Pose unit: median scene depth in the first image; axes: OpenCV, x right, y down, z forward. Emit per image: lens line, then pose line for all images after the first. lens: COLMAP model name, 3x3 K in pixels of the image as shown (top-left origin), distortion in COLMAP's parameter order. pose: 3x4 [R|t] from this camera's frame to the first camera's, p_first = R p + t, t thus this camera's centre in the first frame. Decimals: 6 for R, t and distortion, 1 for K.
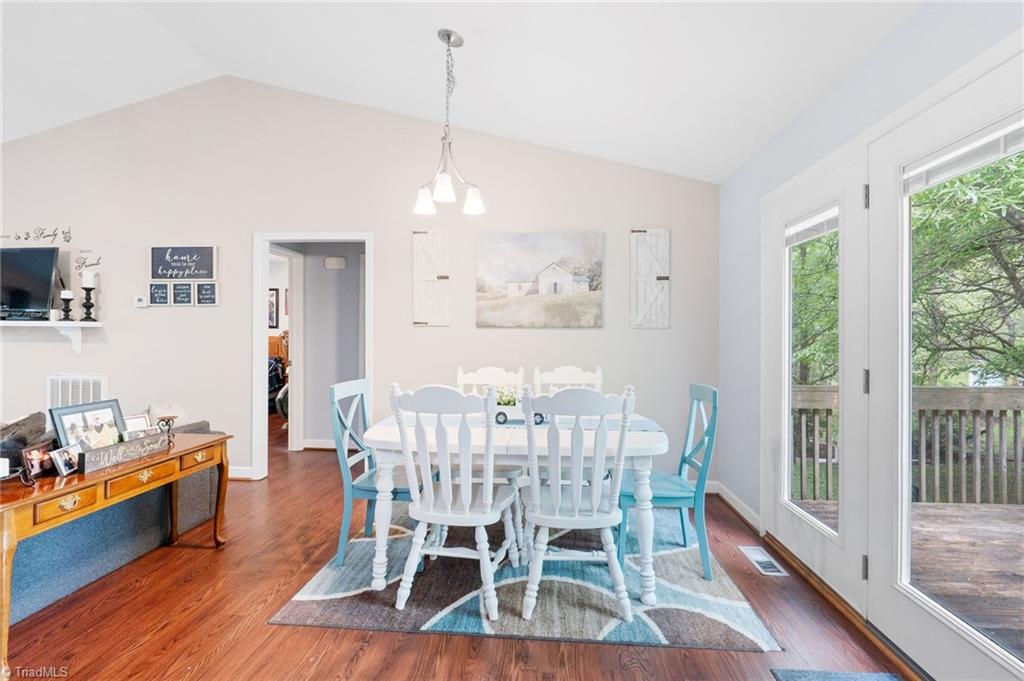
lens RADIAL K [[474.9, 0, 513.3], [0, 474.9, 334.4], [0, 0, 1]] dist [-0.003983, -0.001470]
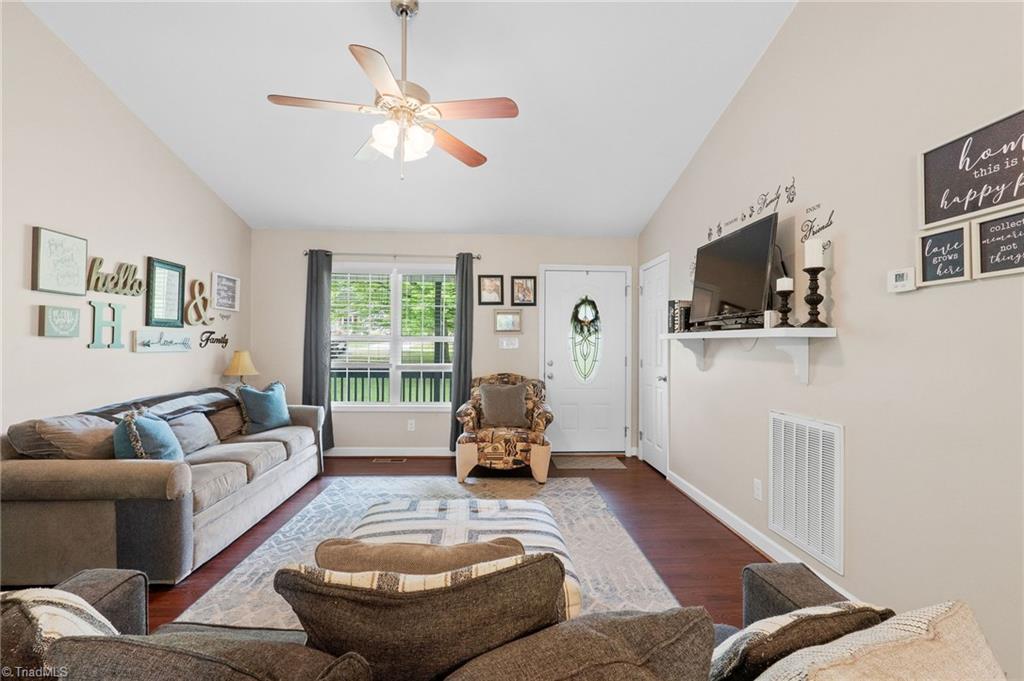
lens RADIAL K [[474.9, 0, 511.7], [0, 474.9, 336.0], [0, 0, 1]] dist [-0.003983, -0.001470]
pose [[0.135713, -0.016662, -0.990608, -0.385596], [-0.008598, 0.999801, -0.017994, -0.003862], [0.990711, 0.010959, 0.135542, 0.565354]]
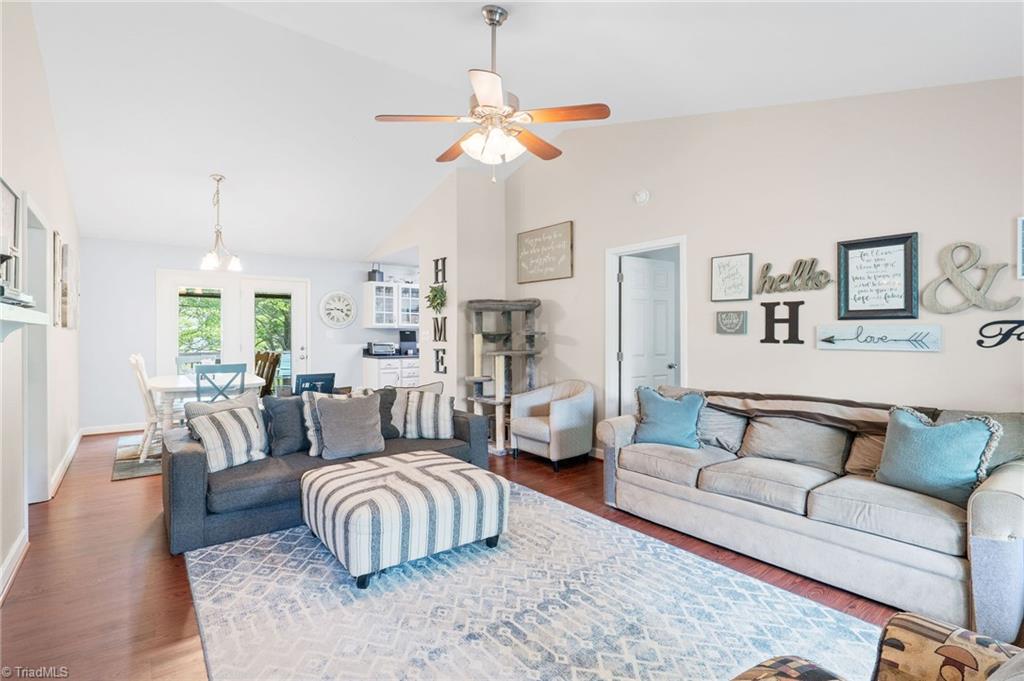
lens RADIAL K [[474.9, 0, 507.3], [0, 474.9, 338.3], [0, 0, 1]] dist [-0.003983, -0.001470]
pose [[-0.680332, -0.009020, 0.732849, -1.171586], [-0.004874, 0.999958, 0.007783, -0.005206], [-0.732888, 0.001723, -0.680347, 0.824500]]
